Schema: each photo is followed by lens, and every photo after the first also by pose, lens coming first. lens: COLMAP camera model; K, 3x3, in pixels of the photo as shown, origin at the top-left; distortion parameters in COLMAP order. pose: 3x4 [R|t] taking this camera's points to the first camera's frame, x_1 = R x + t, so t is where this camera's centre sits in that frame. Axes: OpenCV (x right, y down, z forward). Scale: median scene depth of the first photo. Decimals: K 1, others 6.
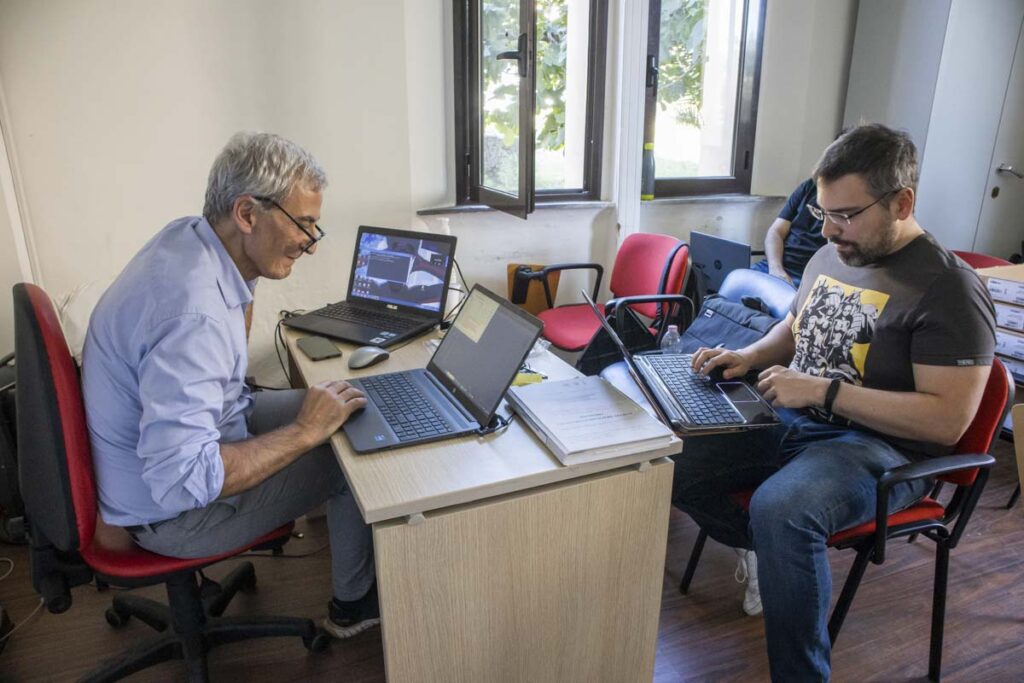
lens RADIAL K [[700.2, 0, 507.5], [0, 700.2, 307.7], [0, 0, 1]] dist [-0.102897, -0.000397]
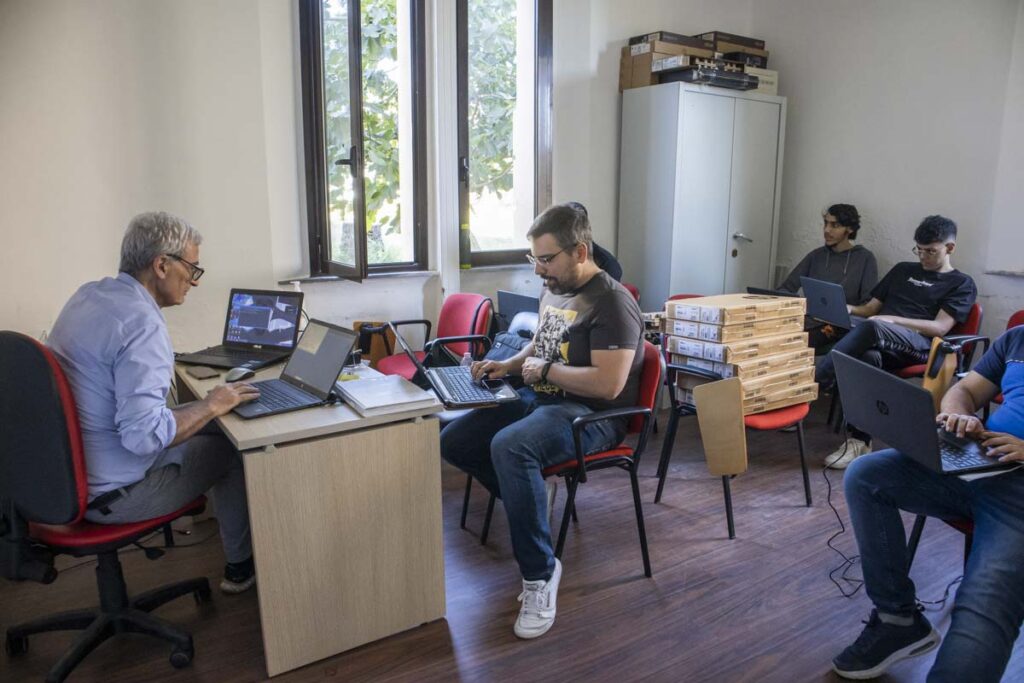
lens RADIAL K [[699.2, 0, 512.0], [0, 699.2, 341.5], [0, 0, 1]] dist [-0.134988, 0.085157]
pose [[0.983662, -0.040426, 0.175428, 0.088461], [0.053512, 0.996074, -0.070515, 0.112533], [-0.171889, 0.078750, 0.981964, -0.401821]]
